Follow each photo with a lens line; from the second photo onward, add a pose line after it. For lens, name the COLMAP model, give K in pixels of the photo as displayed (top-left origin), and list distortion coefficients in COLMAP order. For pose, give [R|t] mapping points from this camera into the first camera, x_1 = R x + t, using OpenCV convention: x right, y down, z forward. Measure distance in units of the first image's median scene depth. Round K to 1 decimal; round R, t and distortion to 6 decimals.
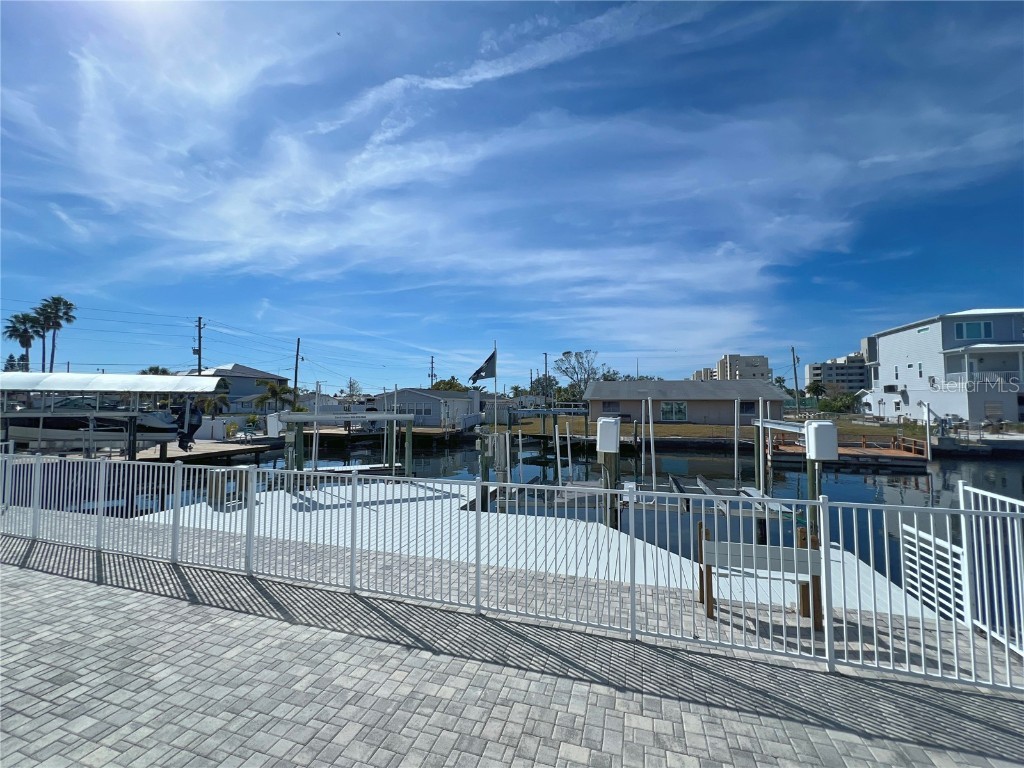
lens RADIAL K [[408.3, 0, 512.0], [0, 408.3, 384.0], [0, 0, 1]] dist [-0.000810, 0.000581]
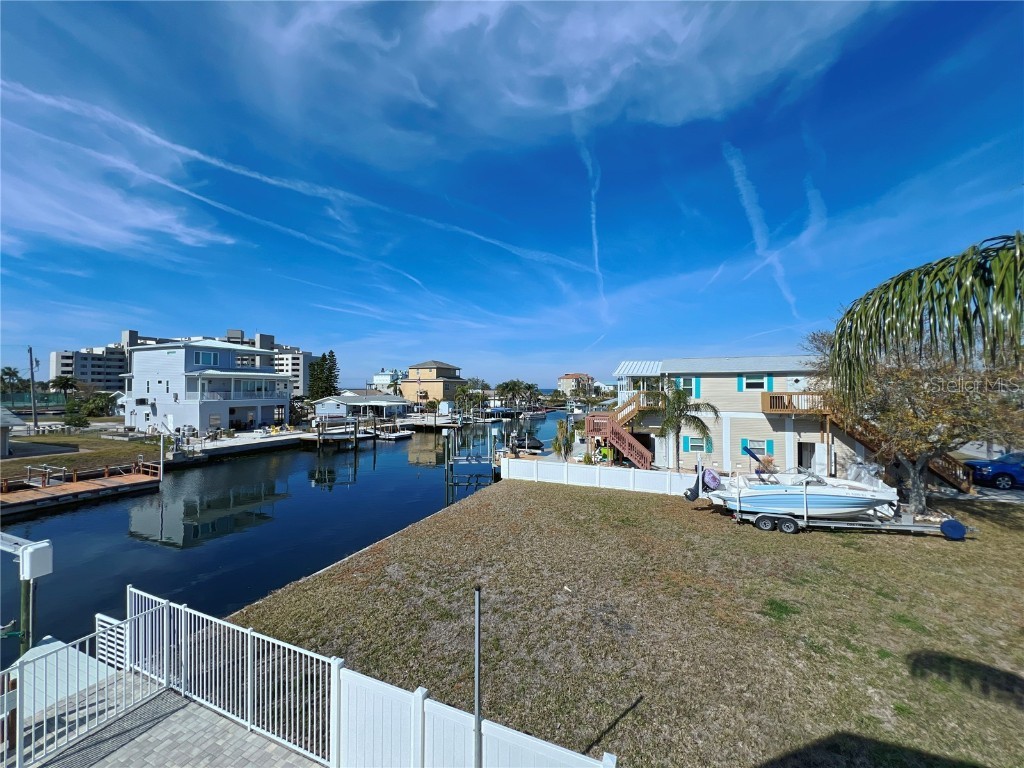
lens RADIAL K [[408.3, 0, 512.0], [0, 408.3, 384.0], [0, 0, 1]] dist [-0.000810, 0.000581]
pose [[0.102252, 0.006059, 0.994740, -0.061052], [-0.051483, 0.998674, -0.000791, -0.094578], [-0.993425, -0.051131, 0.102429, -0.100181]]
